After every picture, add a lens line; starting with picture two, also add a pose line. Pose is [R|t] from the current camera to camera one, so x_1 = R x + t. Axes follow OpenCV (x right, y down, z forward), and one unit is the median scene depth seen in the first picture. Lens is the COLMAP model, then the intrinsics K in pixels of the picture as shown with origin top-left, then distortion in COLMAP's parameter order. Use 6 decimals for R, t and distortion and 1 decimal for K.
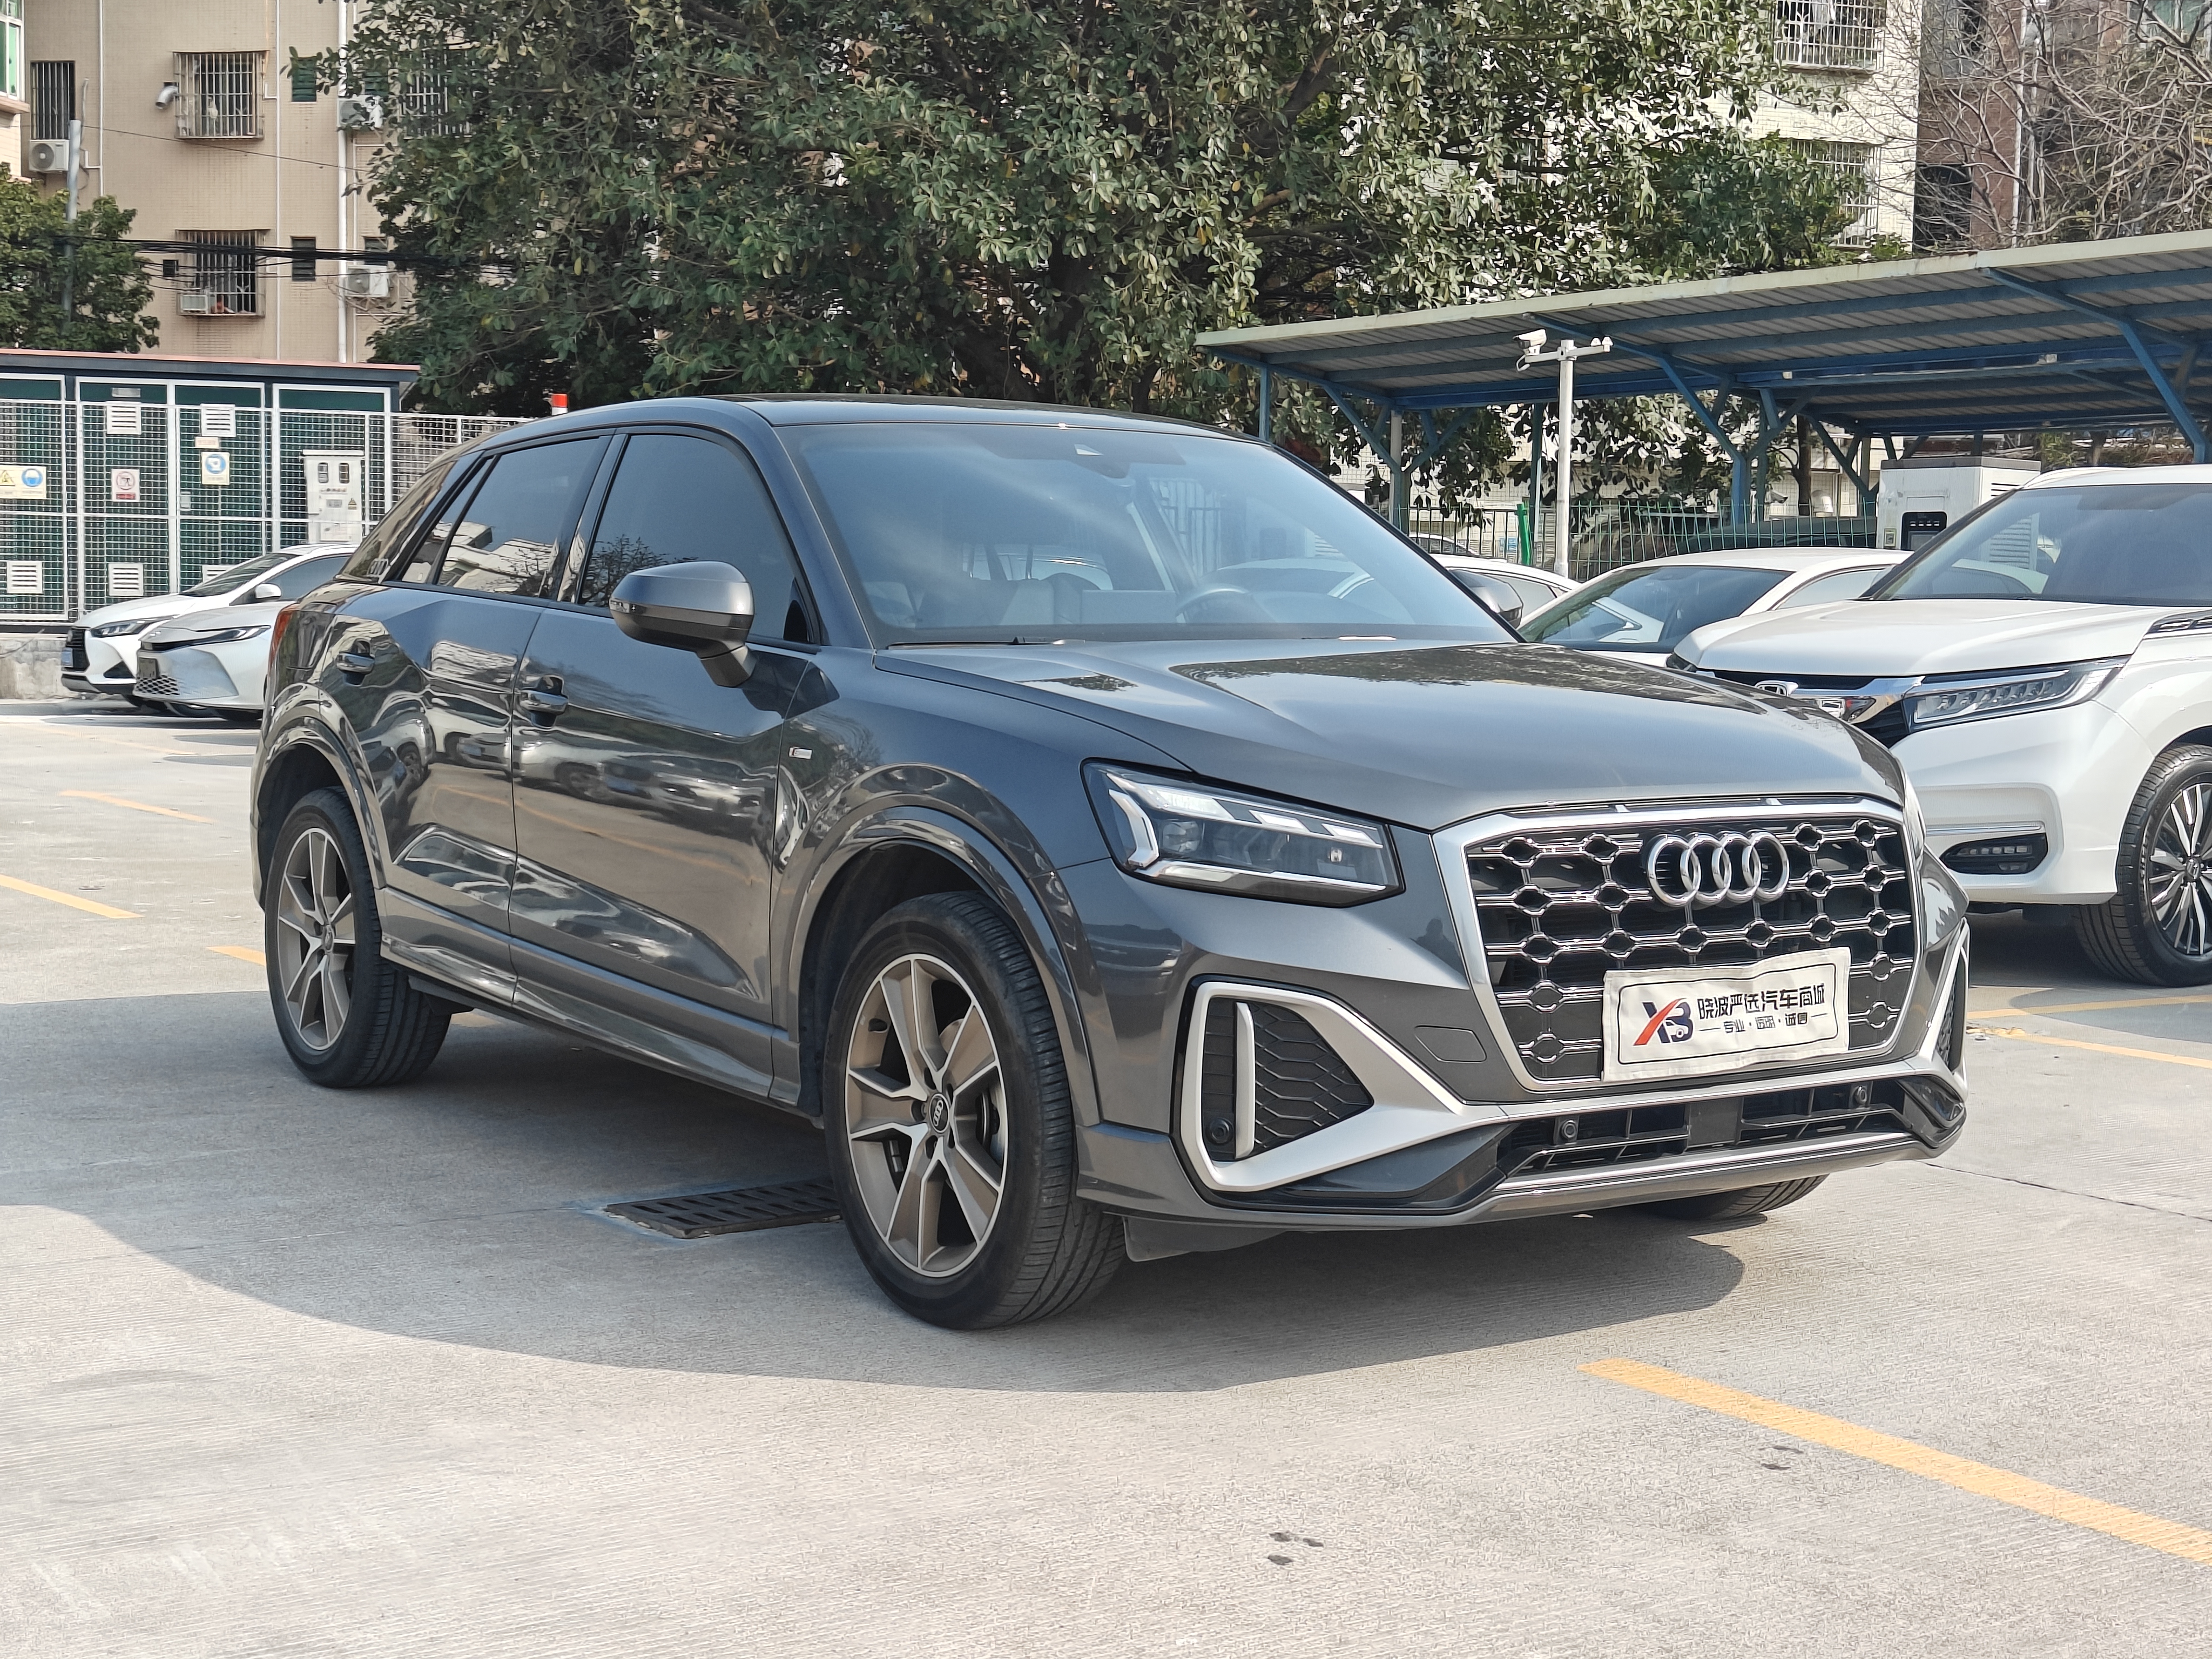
lens RADIAL K [[3148.5, 0, 1109.5], [0, 3148.5, 833.9], [0, 0, 1]] dist [0.031838, 0.000000]
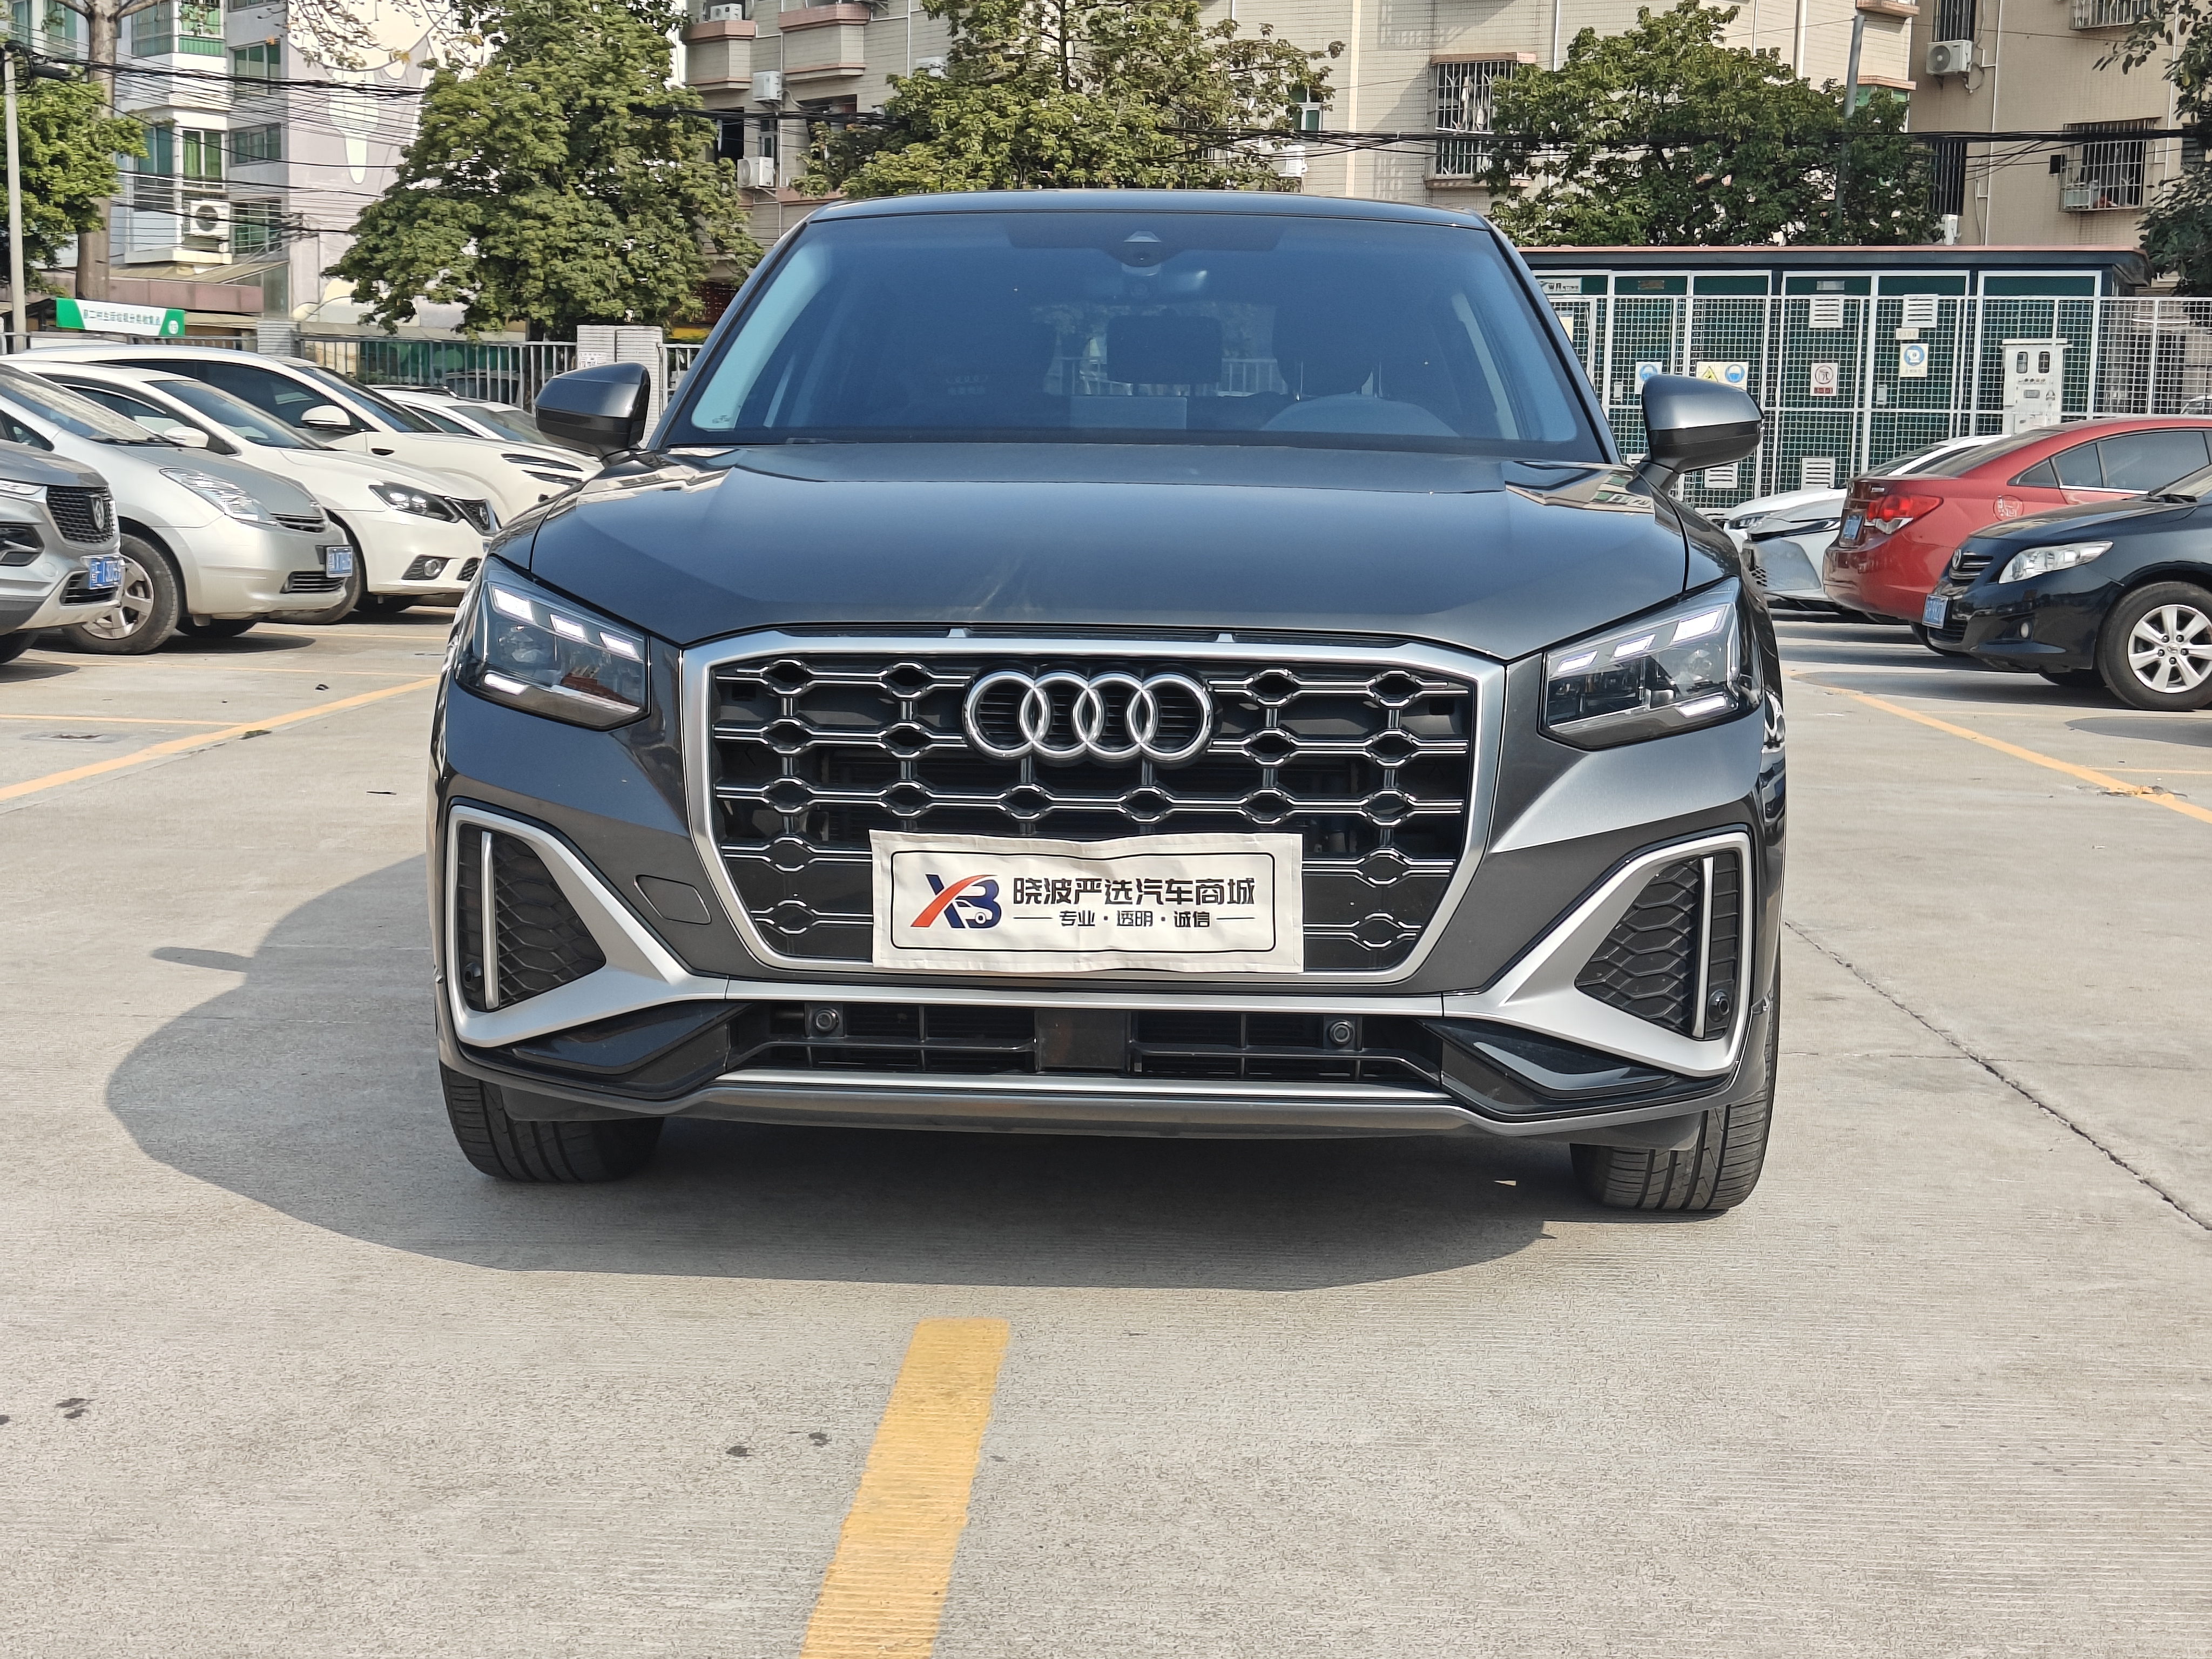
lens RADIAL K [[3148.5, 0, 1083.4], [0, 3148.5, 852.1], [0, 0, 1]] dist [0.031838, 0.000000]
pose [[0.800843, 0.075942, -0.594040, 0.113823], [-0.056556, 0.997085, 0.051223, 0.000793], [0.596198, -0.007425, 0.802803, 0.064424]]
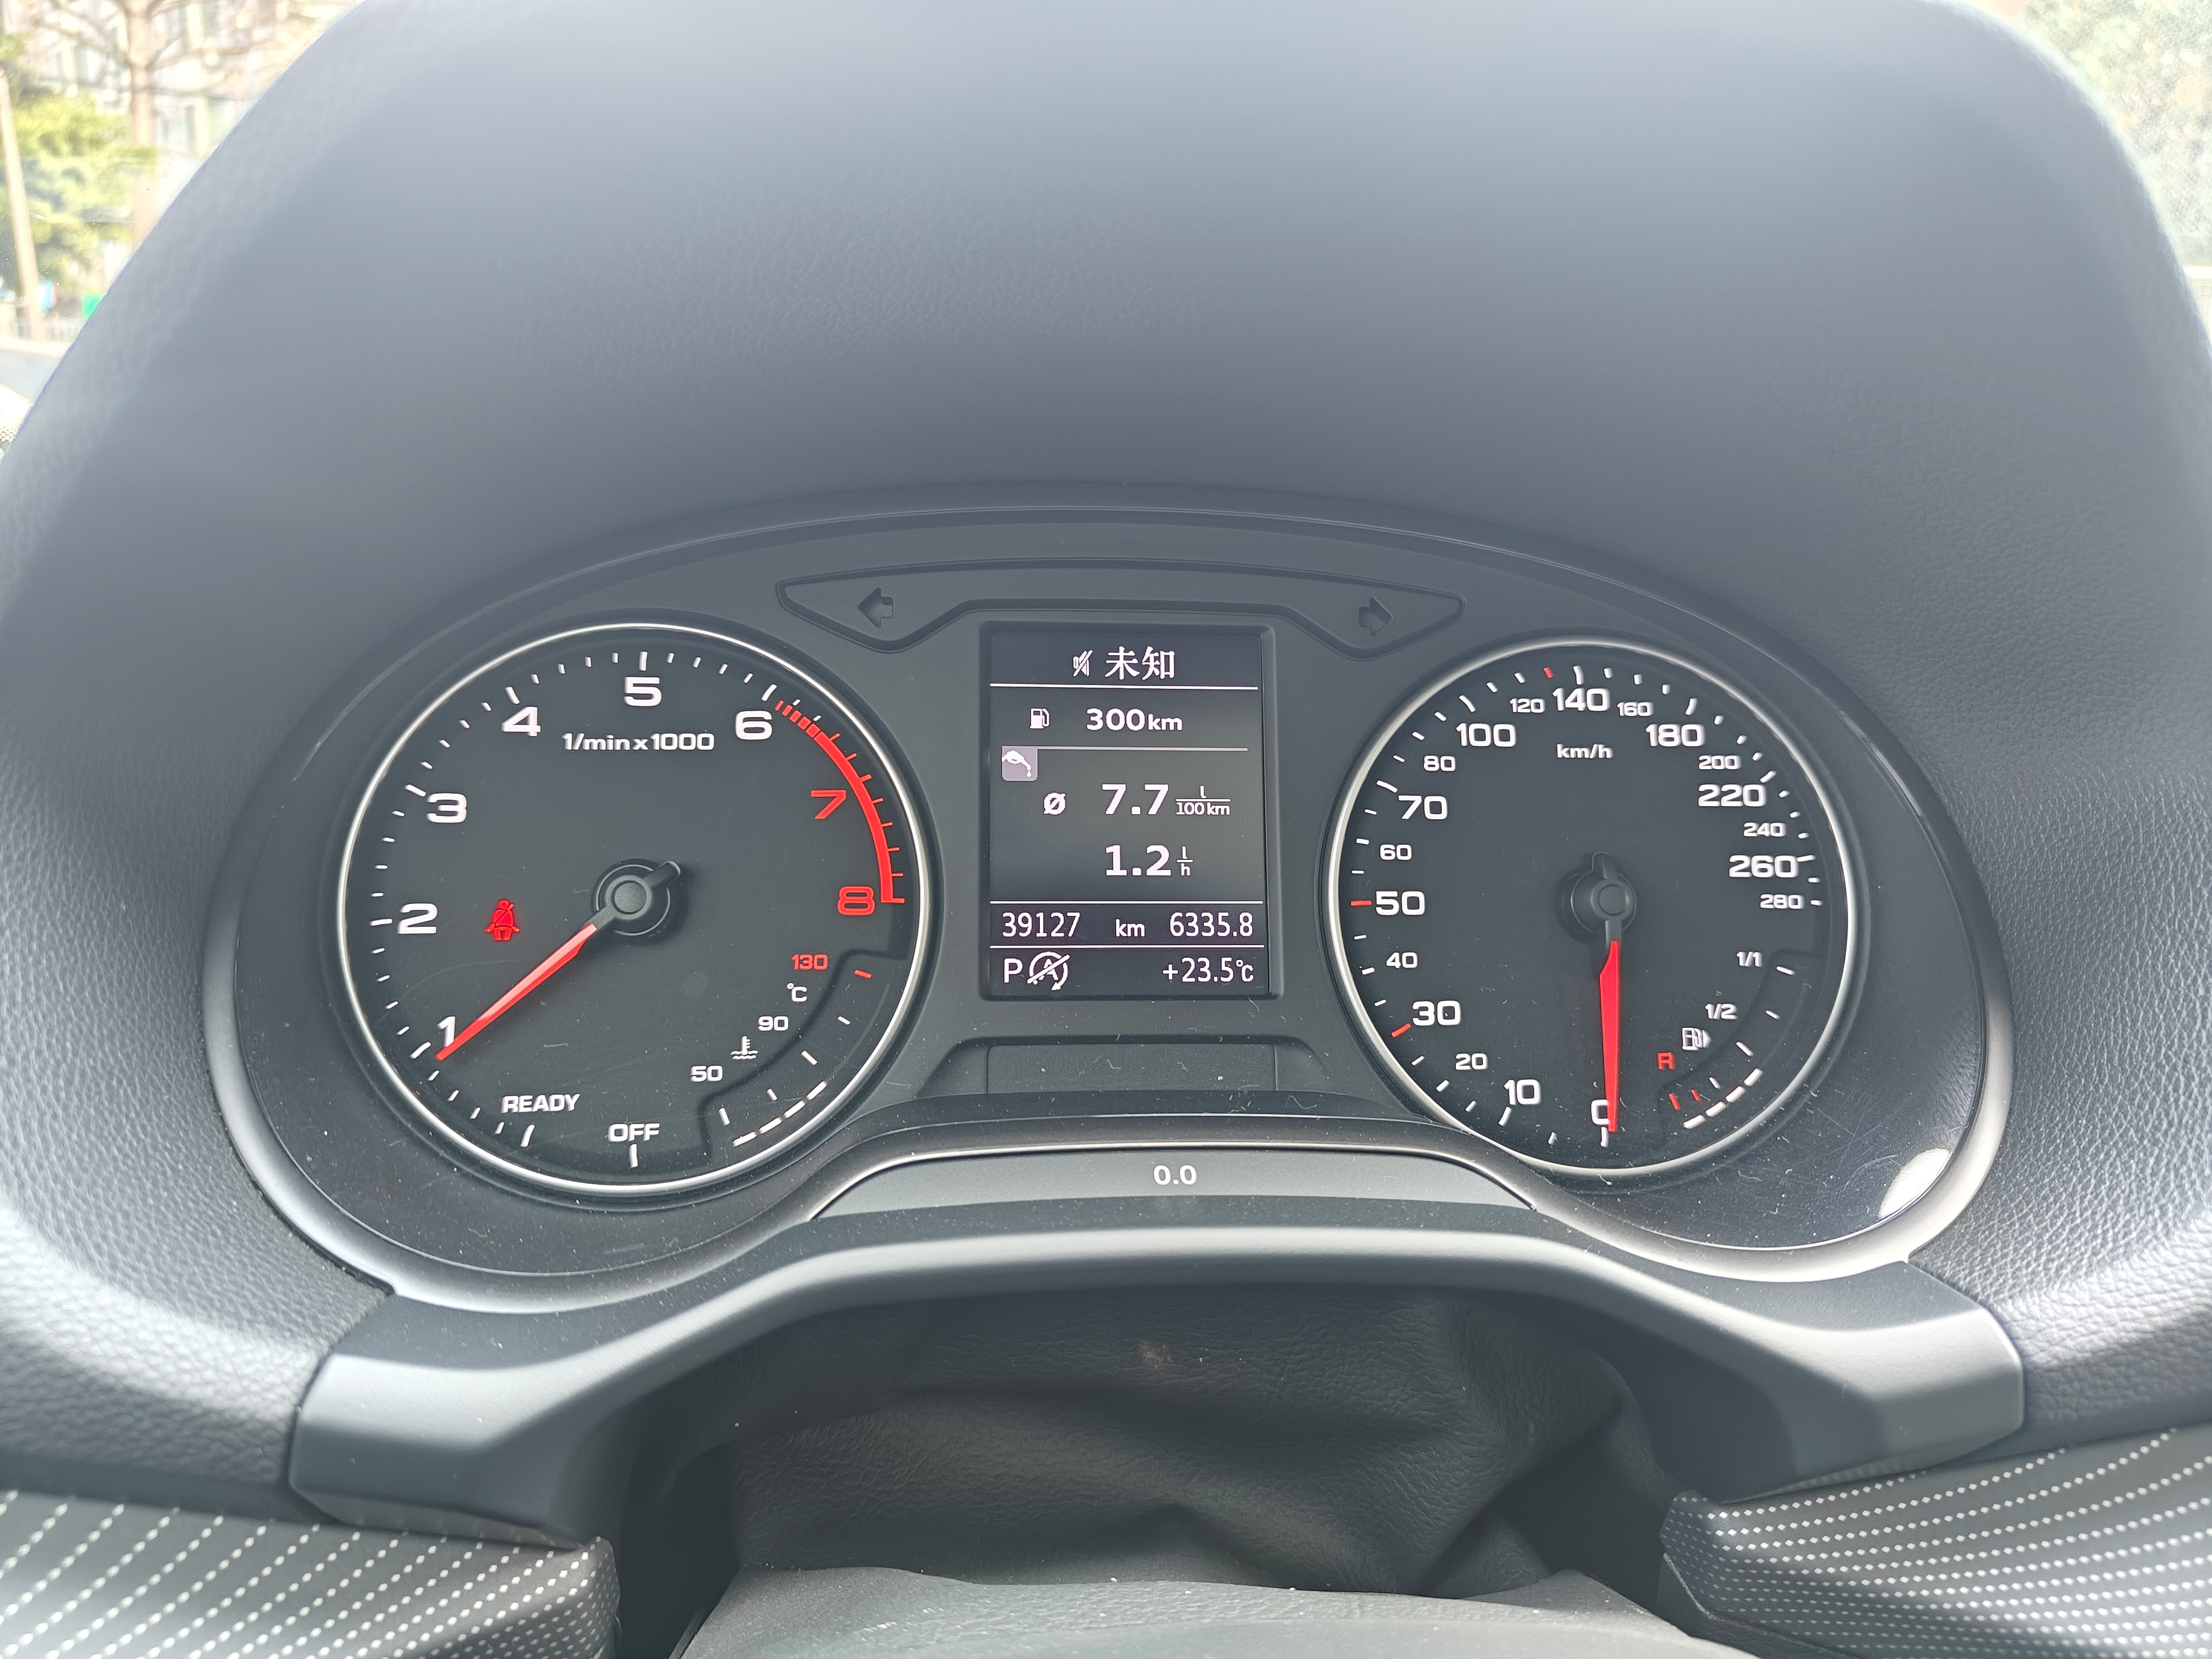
lens RADIAL K [[1565.7, 0, 1085.5], [0, 1565.7, 828.8], [0, 0, 1]] dist [0.009654, 0.008401]
pose [[0.852829, 0.131933, -0.505249, -0.247656], [-0.057211, 0.985339, 0.160729, -0.038717], [0.519047, -0.108169, 0.847873, 0.532900]]
